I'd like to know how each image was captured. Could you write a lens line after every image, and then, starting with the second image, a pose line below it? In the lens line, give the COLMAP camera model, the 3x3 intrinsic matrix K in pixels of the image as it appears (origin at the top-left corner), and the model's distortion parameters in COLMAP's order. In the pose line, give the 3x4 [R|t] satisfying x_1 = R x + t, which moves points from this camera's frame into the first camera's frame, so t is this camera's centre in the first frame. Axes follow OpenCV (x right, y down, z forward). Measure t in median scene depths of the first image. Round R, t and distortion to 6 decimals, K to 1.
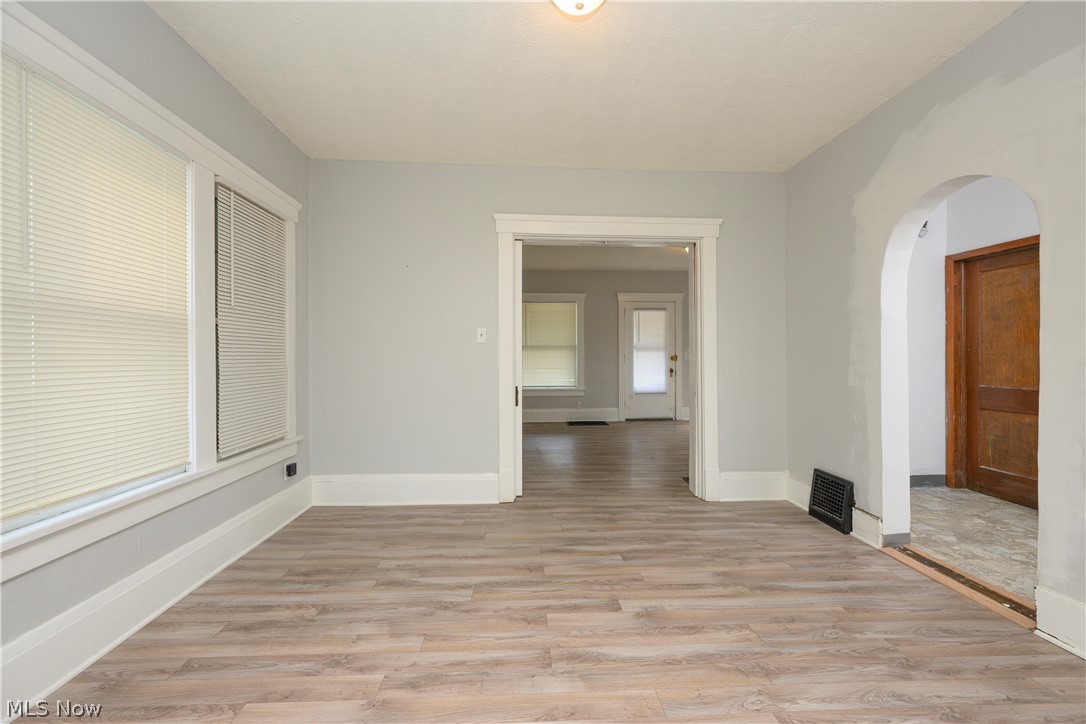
lens RADIAL K [[428.1, 0, 542.3], [0, 428.1, 359.2], [0, 0, 1]] dist [-0.001032, 0.000448]
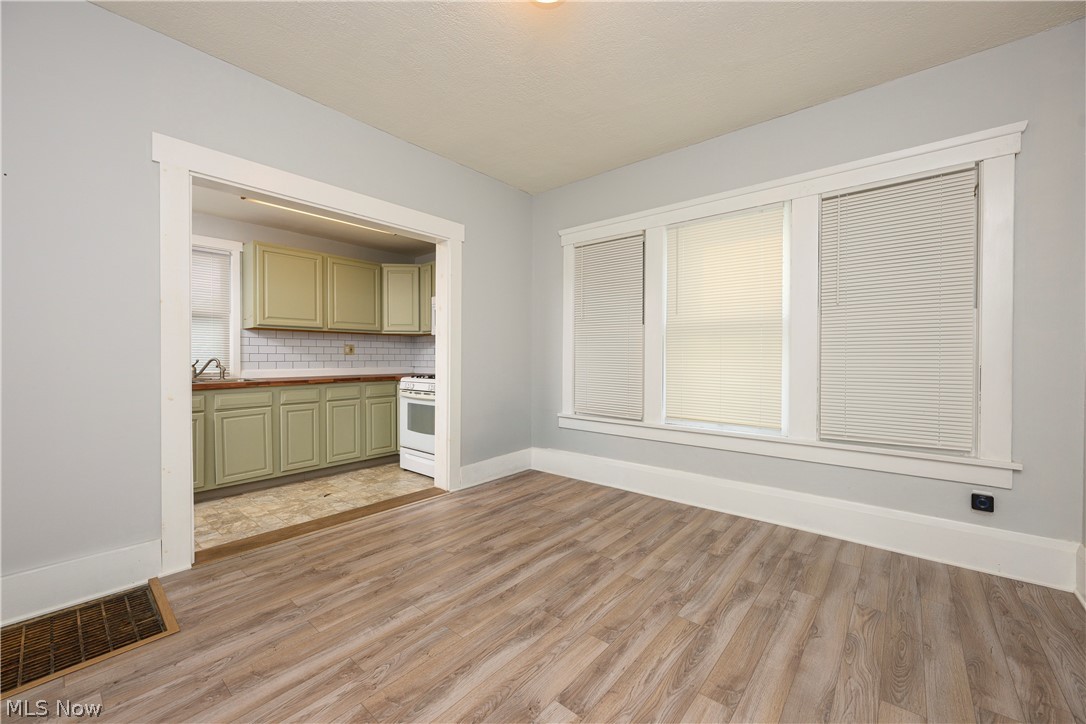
lens RADIAL K [[428.1, 0, 538.4], [0, 428.1, 361.0], [0, 0, 1]] dist [-0.001032, 0.000448]
pose [[-0.690068, 0.007794, -0.723703, 0.717490], [-0.000782, 0.999933, 0.011515, 0.012613], [0.723745, 0.008512, -0.690016, 1.461348]]
